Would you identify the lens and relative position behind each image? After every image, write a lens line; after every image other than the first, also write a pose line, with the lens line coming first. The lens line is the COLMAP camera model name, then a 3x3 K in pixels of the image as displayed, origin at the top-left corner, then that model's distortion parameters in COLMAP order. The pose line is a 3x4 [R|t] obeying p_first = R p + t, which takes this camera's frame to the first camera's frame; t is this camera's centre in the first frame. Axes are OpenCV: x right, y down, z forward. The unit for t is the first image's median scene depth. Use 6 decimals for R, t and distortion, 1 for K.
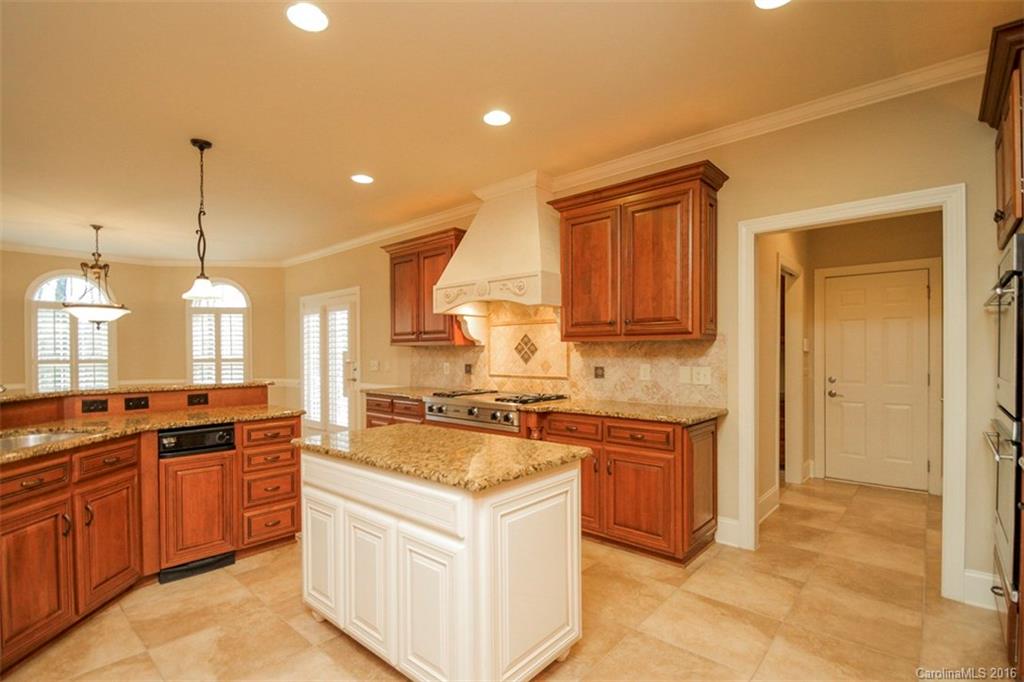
lens RADIAL K [[484.0, 0, 511.0], [0, 484.0, 357.2], [0, 0, 1]] dist [-0.001434, -0.000514]
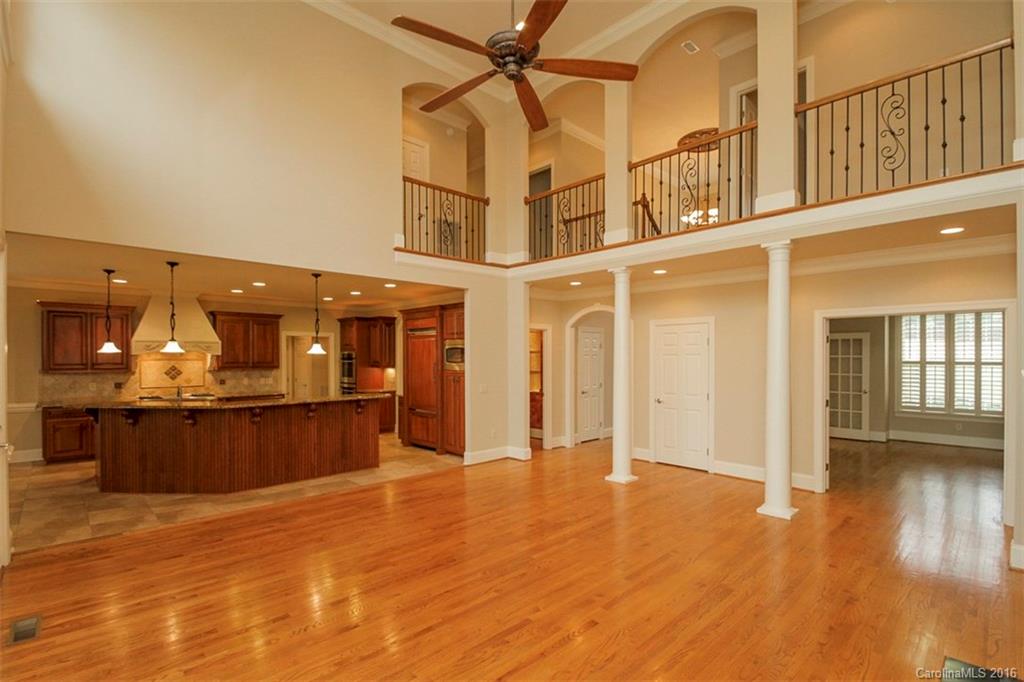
lens RADIAL K [[484.0, 0, 511.0], [0, 484.0, 357.2], [0, 0, 1]] dist [-0.001434, -0.000514]
pose [[0.080462, -0.000932, 0.996757, -1.817297], [0.004554, 0.999989, 0.000568, -0.075496], [-0.996747, 0.004493, 0.080465, -0.526801]]
